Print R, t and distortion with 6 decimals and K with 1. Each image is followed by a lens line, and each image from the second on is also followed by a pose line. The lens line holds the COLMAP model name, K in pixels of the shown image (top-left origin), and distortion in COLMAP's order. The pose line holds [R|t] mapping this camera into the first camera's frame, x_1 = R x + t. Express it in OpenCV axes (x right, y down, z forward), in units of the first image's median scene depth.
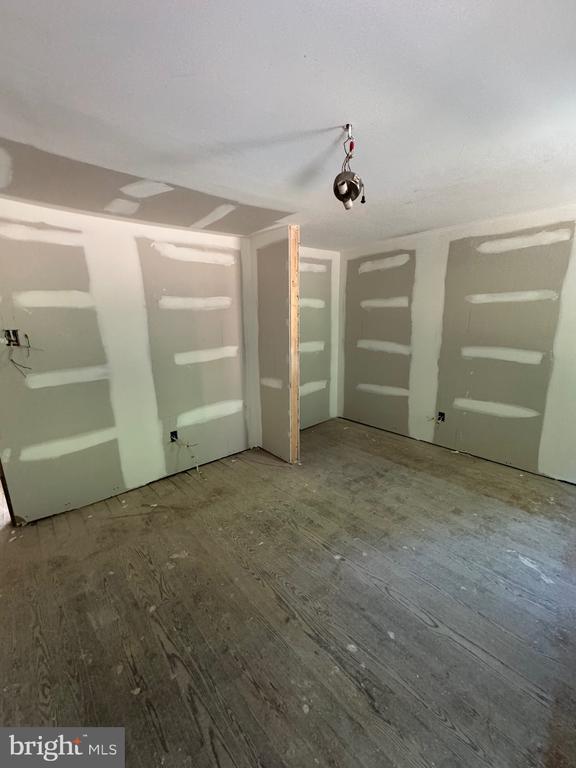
lens RADIAL K [[309.6, 0, 290.6], [0, 309.6, 383.3], [0, 0, 1]] dist [-0.003854, 0.000635]
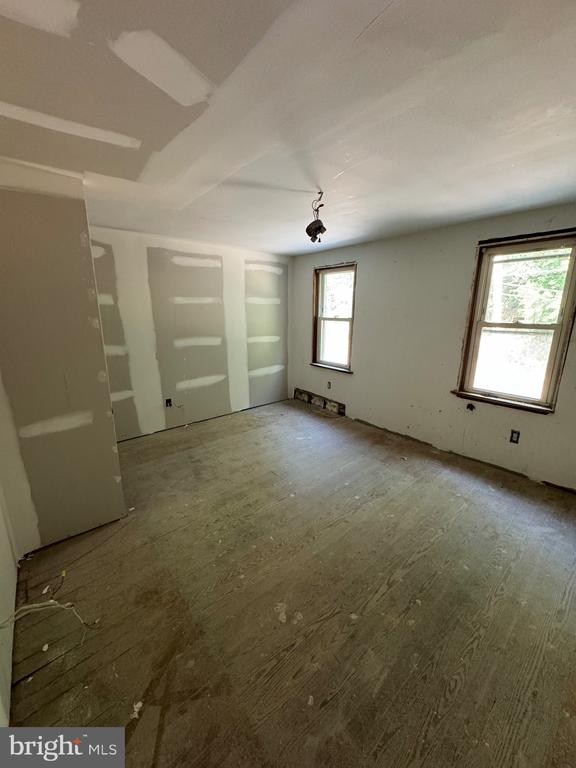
lens RADIAL K [[309.6, 0, 289.8], [0, 309.6, 383.8], [0, 0, 1]] dist [-0.003854, 0.000635]
pose [[0.014296, -0.220277, 0.975333, -0.755047], [0.220028, 0.952216, 0.211831, -0.127918], [-0.975389, 0.211572, 0.062080, 0.602756]]
